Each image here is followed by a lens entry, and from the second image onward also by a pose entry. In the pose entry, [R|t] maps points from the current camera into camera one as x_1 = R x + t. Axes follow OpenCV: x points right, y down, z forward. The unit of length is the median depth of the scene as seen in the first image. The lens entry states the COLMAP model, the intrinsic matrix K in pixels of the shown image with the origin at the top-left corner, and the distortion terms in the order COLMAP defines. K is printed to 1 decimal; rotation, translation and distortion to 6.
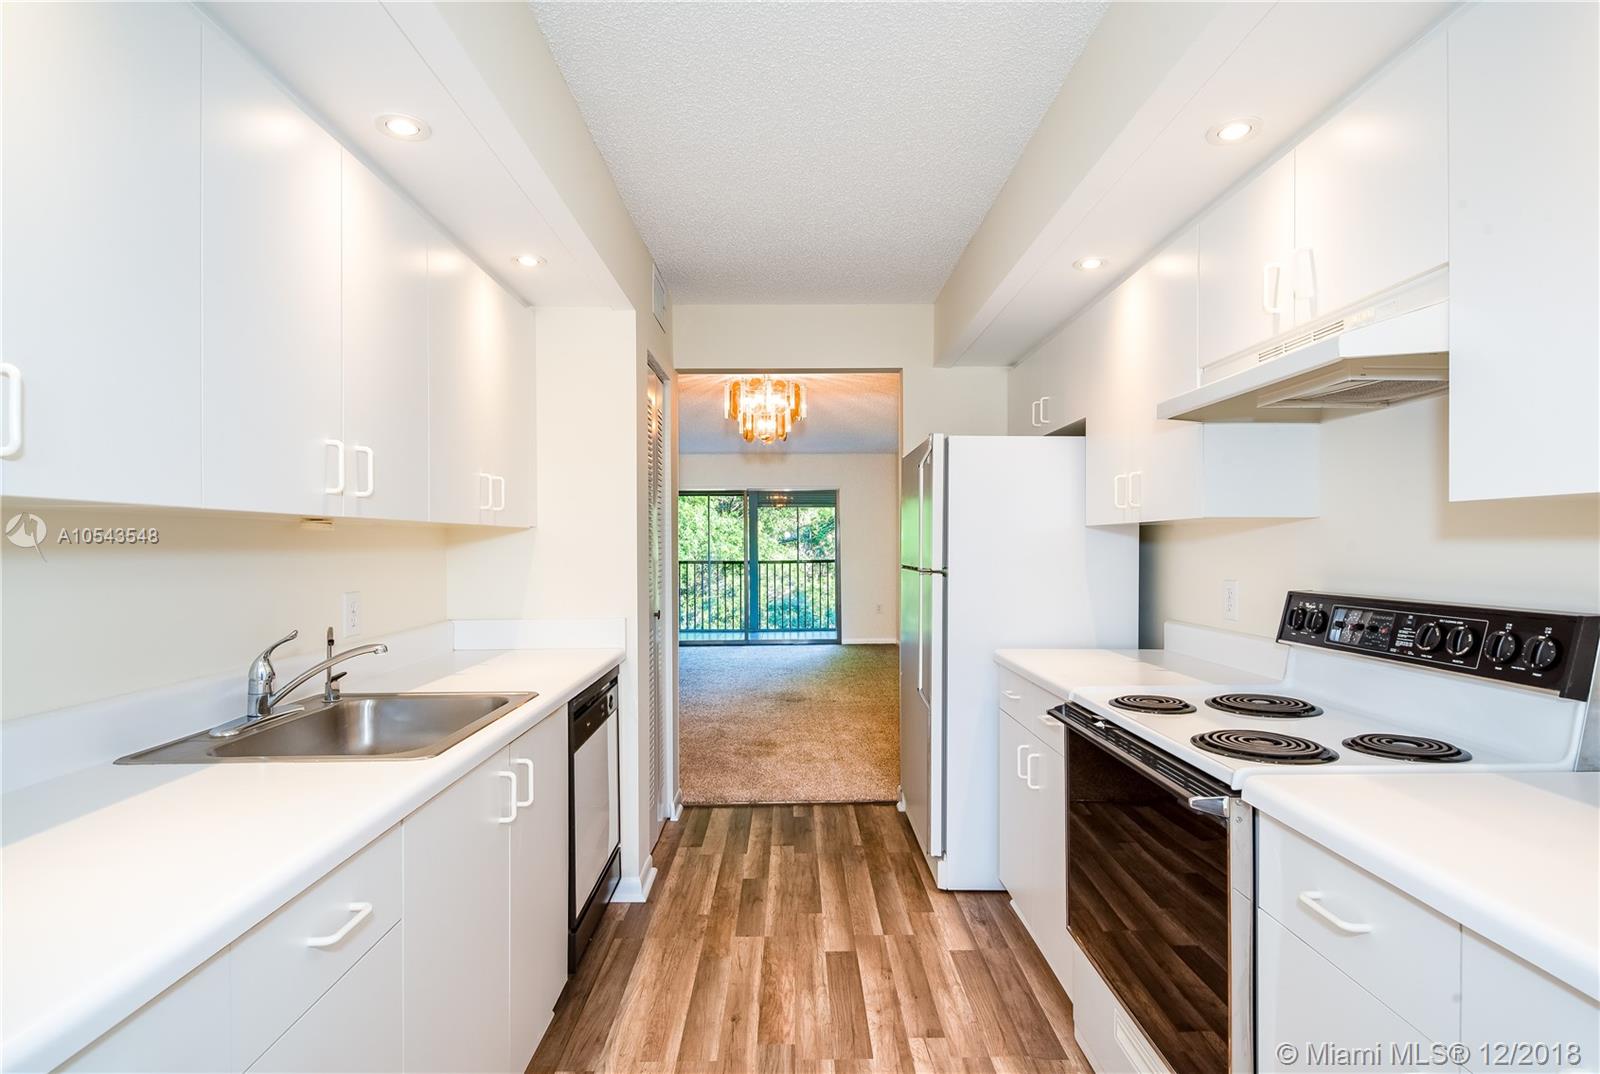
lens RADIAL K [[785.3, 0, 805.6], [0, 785.3, 553.2], [0, 0, 1]] dist [0.002246, -0.000442]
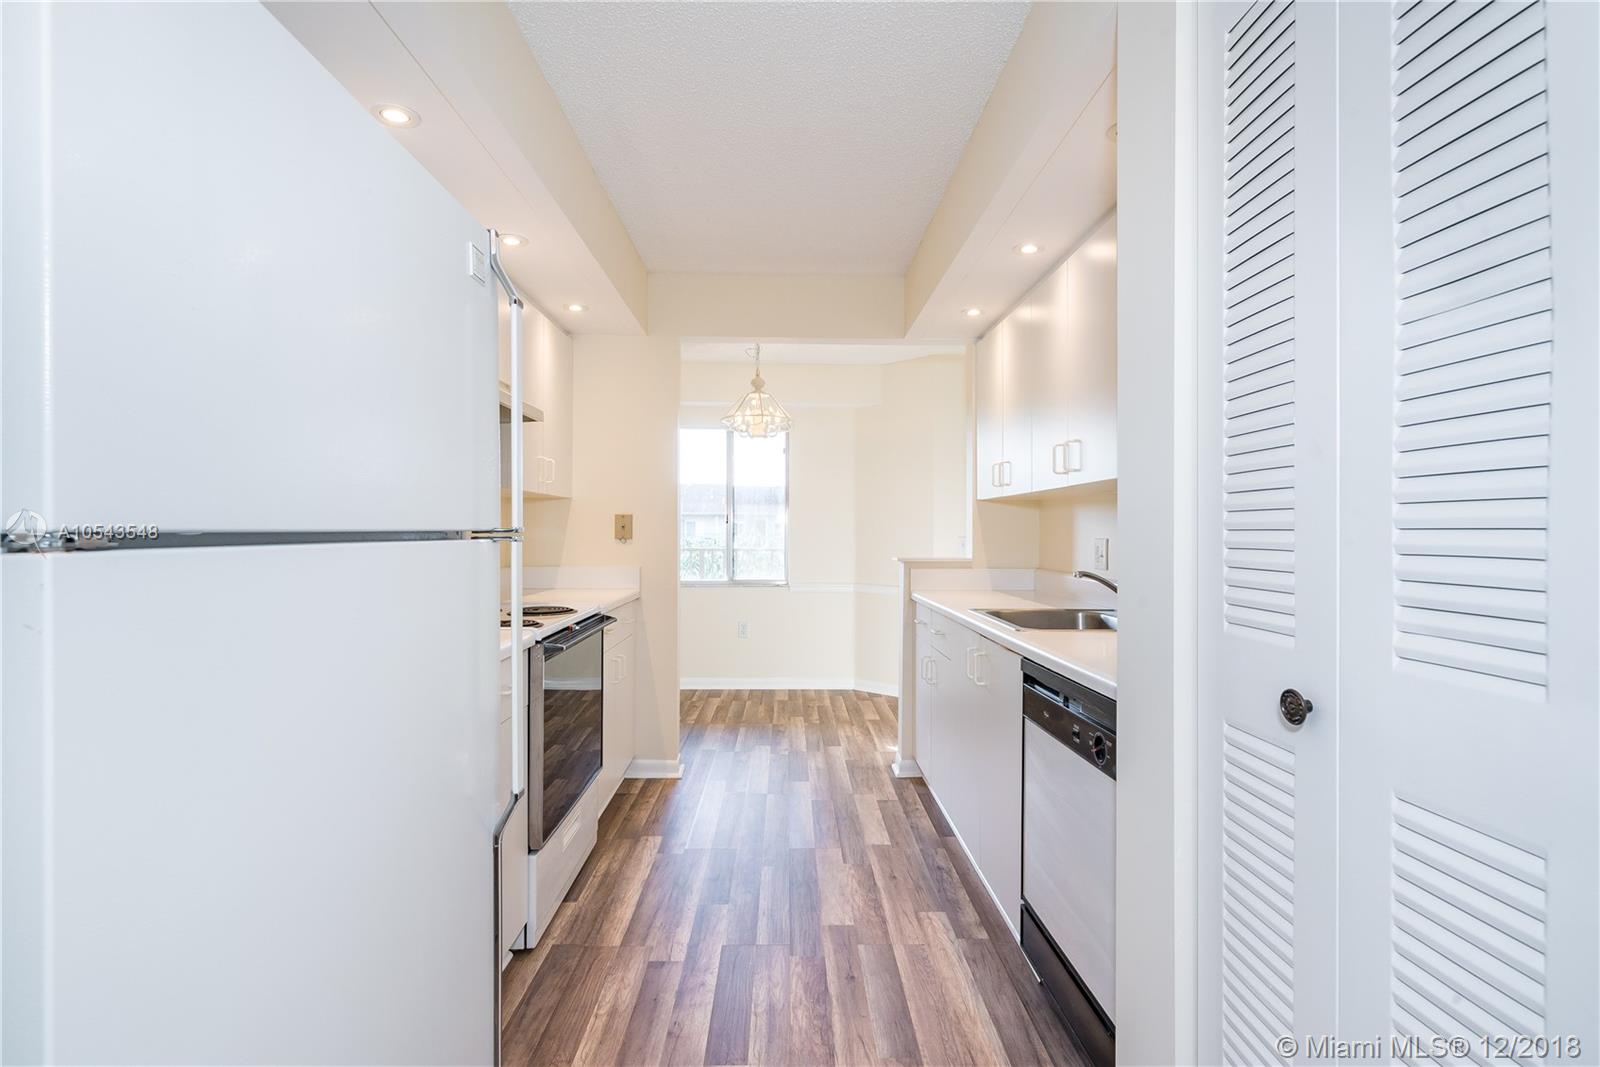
lens RADIAL K [[770.4, 0, 800.7], [0, 770.4, 531.0], [0, 0, 1]] dist [-0.003281, 0.000524]
pose [[-0.999988, -0.004057, -0.002753, -0.019702], [-0.004080, 0.999956, 0.008455, 0.022238], [0.002718, 0.008466, -0.999960, 1.791589]]
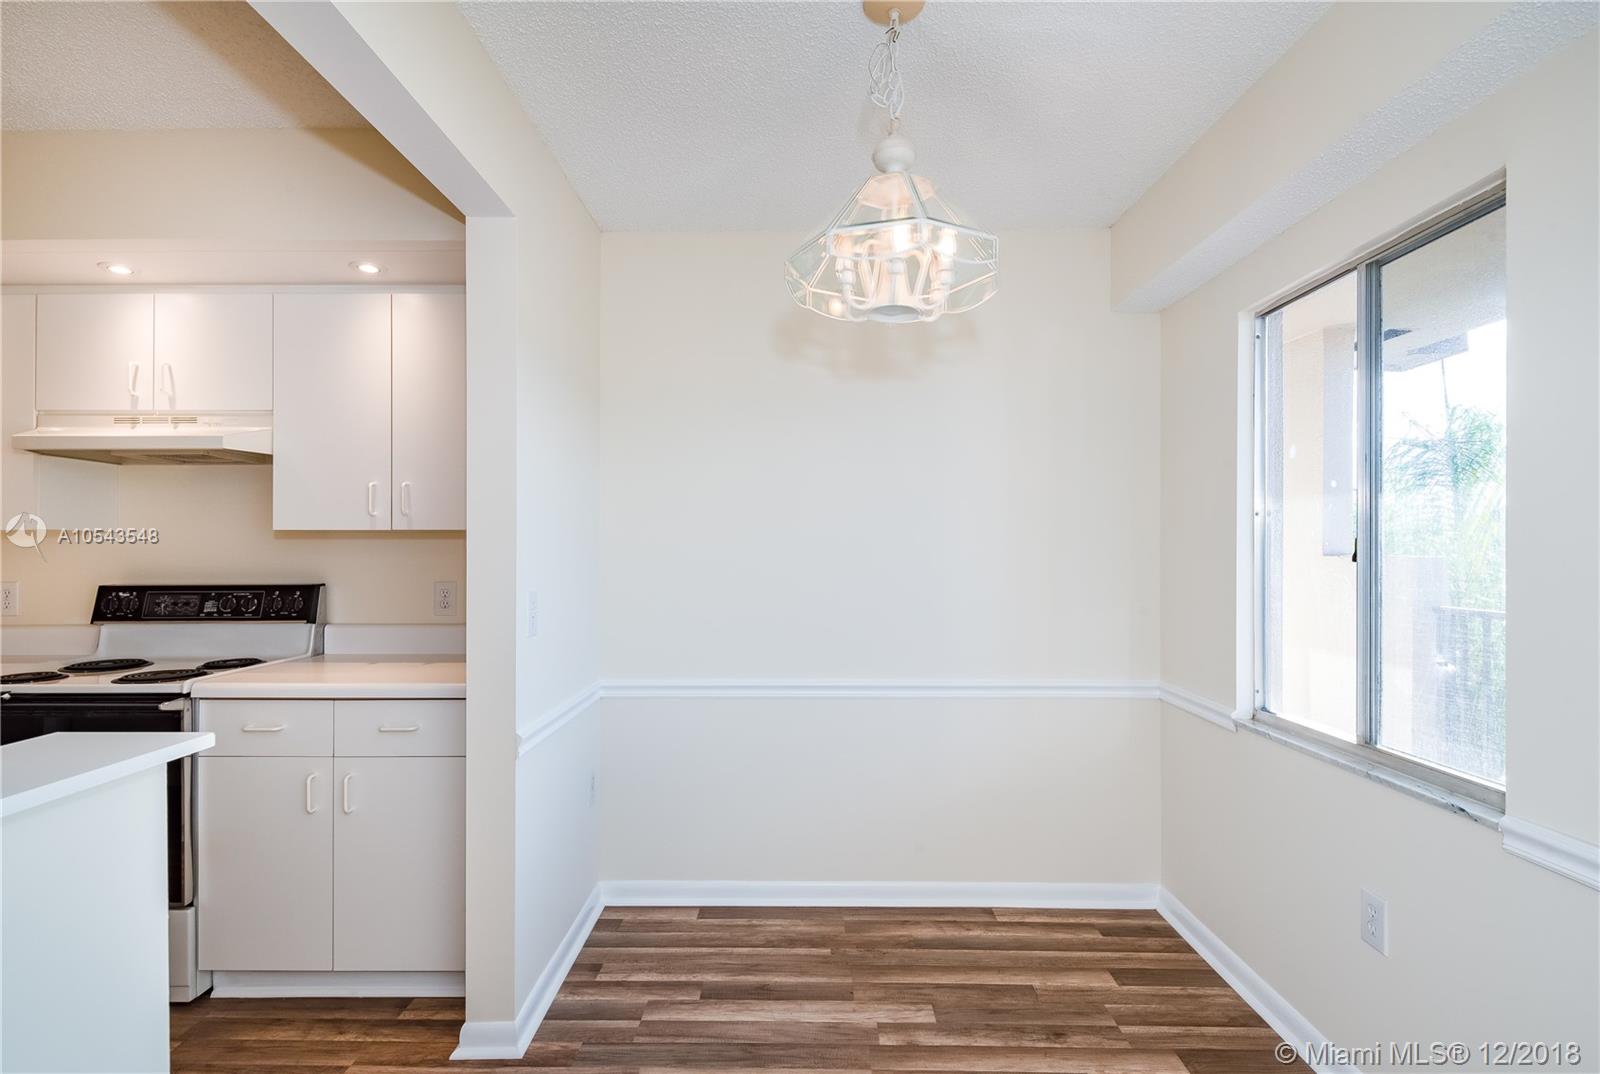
lens RADIAL K [[785.3, 0, 799.1], [0, 785.3, 546.5], [0, 0, 1]] dist [0.002246, -0.000442]
pose [[0.040454, 0.001178, 0.999181, -3.806647], [0.010383, 0.999945, -0.001599, -0.018863], [-0.999127, 0.010439, 0.040439, -1.415806]]
